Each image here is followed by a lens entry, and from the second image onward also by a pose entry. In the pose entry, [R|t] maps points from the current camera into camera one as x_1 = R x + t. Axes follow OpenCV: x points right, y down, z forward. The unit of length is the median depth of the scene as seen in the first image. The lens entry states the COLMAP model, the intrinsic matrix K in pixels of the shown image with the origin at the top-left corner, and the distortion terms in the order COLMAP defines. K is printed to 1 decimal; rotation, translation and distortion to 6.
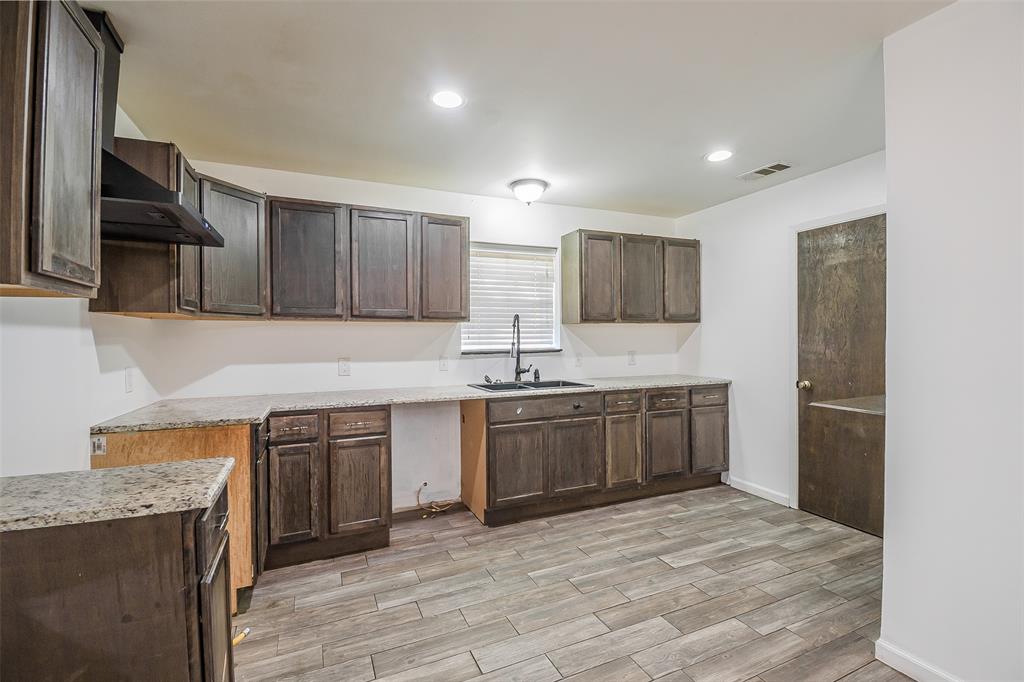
lens RADIAL K [[456.6, 0, 518.8], [0, 456.6, 339.6], [0, 0, 1]] dist [0.017024, -0.023569]
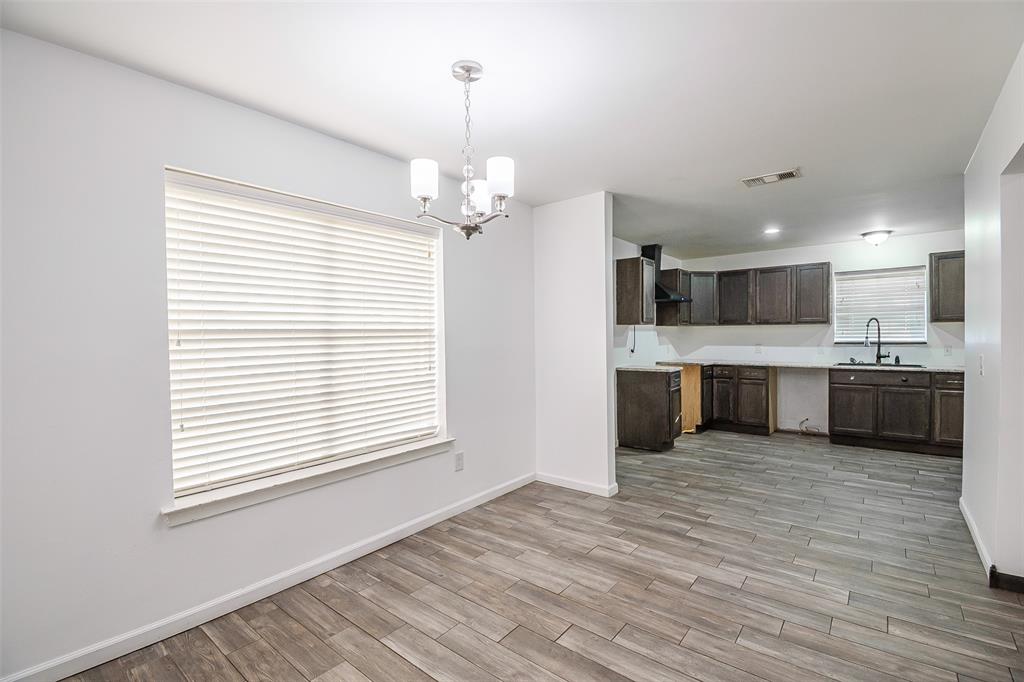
lens RADIAL K [[456.6, 0, 518.8], [0, 456.6, 339.6], [0, 0, 1]] dist [0.017024, -0.023569]
pose [[0.462974, 0.013023, -0.886276, 0.906684], [0.001080, 0.999883, 0.015256, -0.009609], [0.886371, -0.008021, 0.462906, -0.836861]]
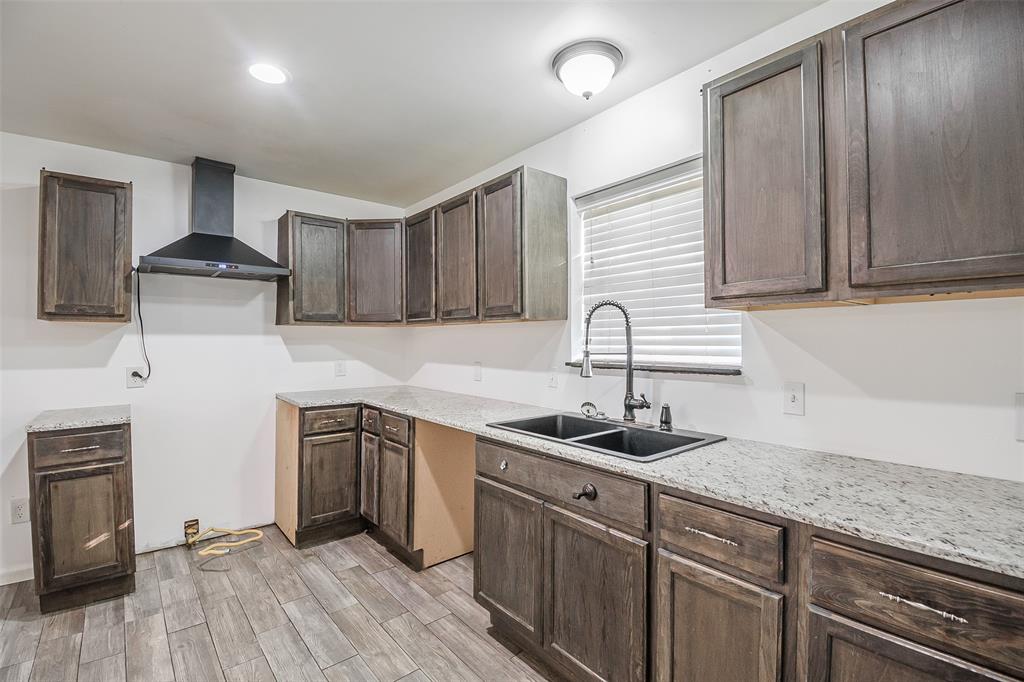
lens RADIAL K [[456.6, 0, 518.8], [0, 456.6, 339.6], [0, 0, 1]] dist [0.017024, -0.023569]
pose [[0.275623, 0.003556, -0.961259, 0.578778], [-0.004163, 0.999988, 0.002506, -0.009764], [0.961257, 0.003311, 0.275635, 0.853244]]
